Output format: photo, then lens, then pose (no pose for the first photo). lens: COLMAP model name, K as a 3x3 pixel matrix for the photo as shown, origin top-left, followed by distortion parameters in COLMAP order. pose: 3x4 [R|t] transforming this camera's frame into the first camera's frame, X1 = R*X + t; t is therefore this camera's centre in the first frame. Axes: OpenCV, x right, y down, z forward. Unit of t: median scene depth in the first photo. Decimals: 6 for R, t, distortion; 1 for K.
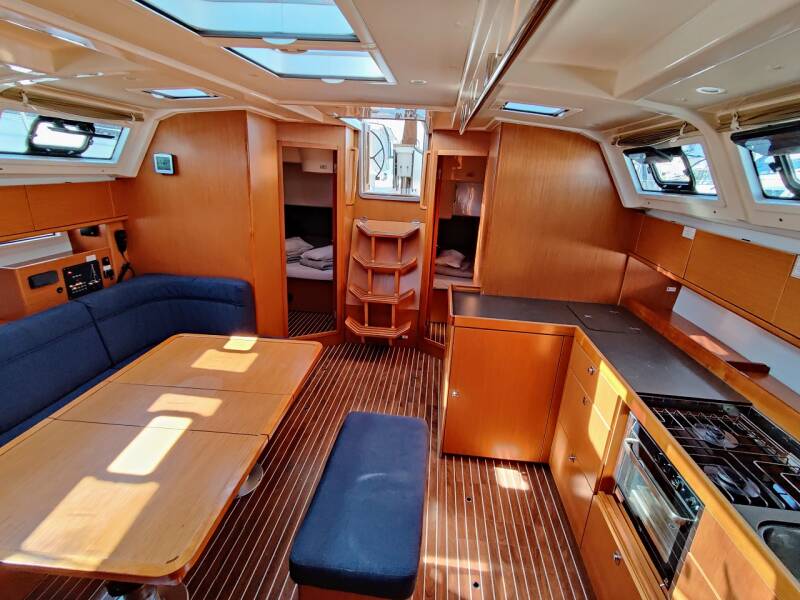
lens RADIAL K [[390.2, 0, 400.0], [0, 390.2, 300.0], [0, 0, 1]] dist [-0.004689, 0.000180]
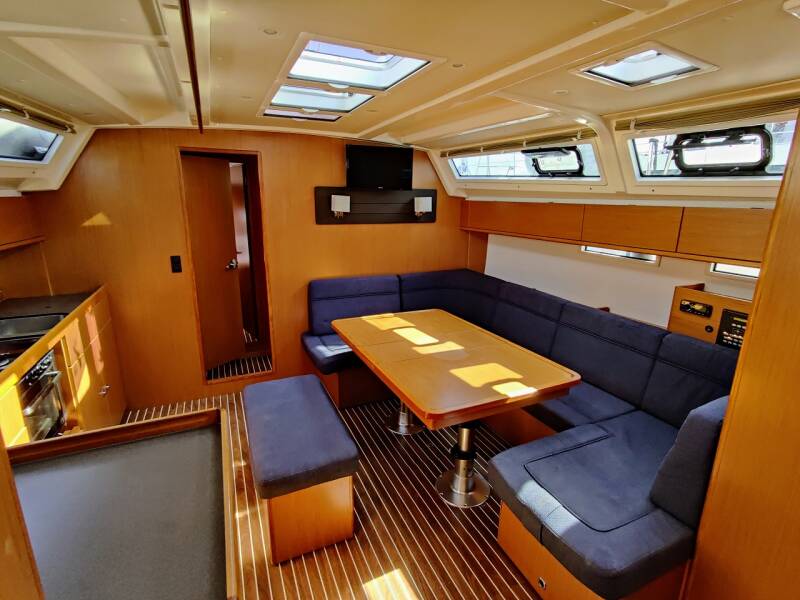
lens RADIAL K [[394.5, 0, 400.0], [0, 394.5, 300.0], [0, 0, 1]] dist [0.001656, 0.000204]
pose [[-0.862809, 0.059317, -0.502038, 0.169927], [-0.222113, 0.847621, 0.481875, -0.354998], [0.454121, 0.527276, -0.718160, 1.289108]]
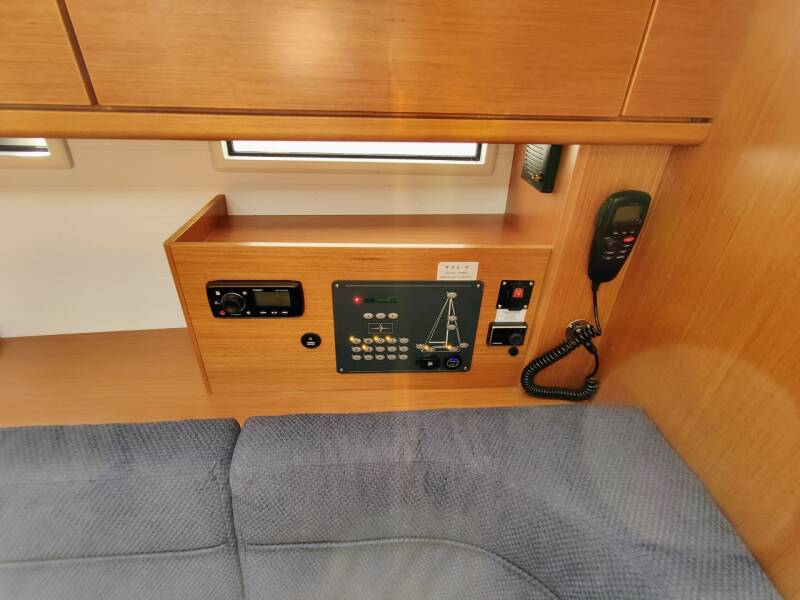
lens RADIAL K [[394.5, 0, 400.0], [0, 394.5, 300.0], [0, 0, 1]] dist [0.001656, 0.000204]
pose [[0.174313, 0.467686, -0.866536, -0.612610], [-0.343199, 0.853684, 0.391712, -0.195700], [0.922946, 0.229113, 0.309317, 0.962123]]
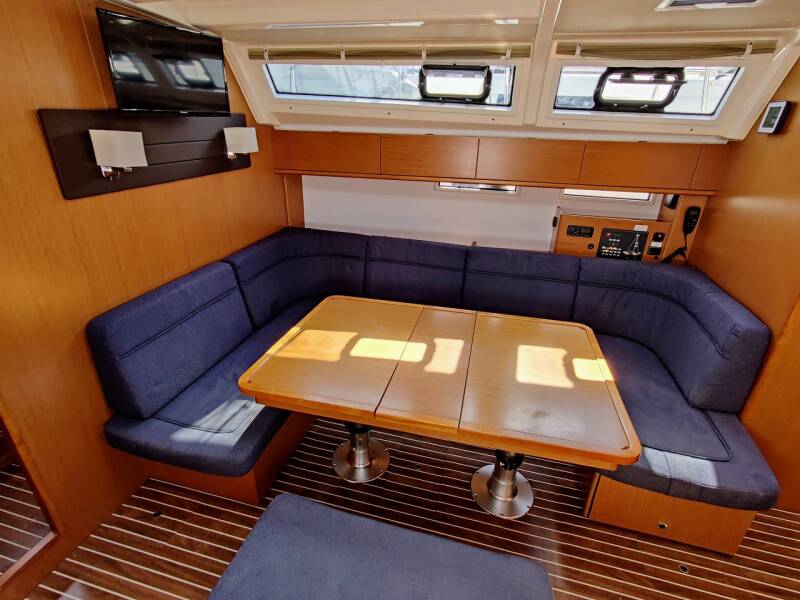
lens RADIAL K [[390.2, 0, 400.0], [0, 390.2, 300.0], [0, 0, 1]] dist [-0.004689, 0.000180]
pose [[-0.168218, 0.359942, -0.917684, 0.230969], [-0.344298, 0.850866, 0.396846, -0.142951], [0.923667, 0.382714, -0.019204, 0.599982]]
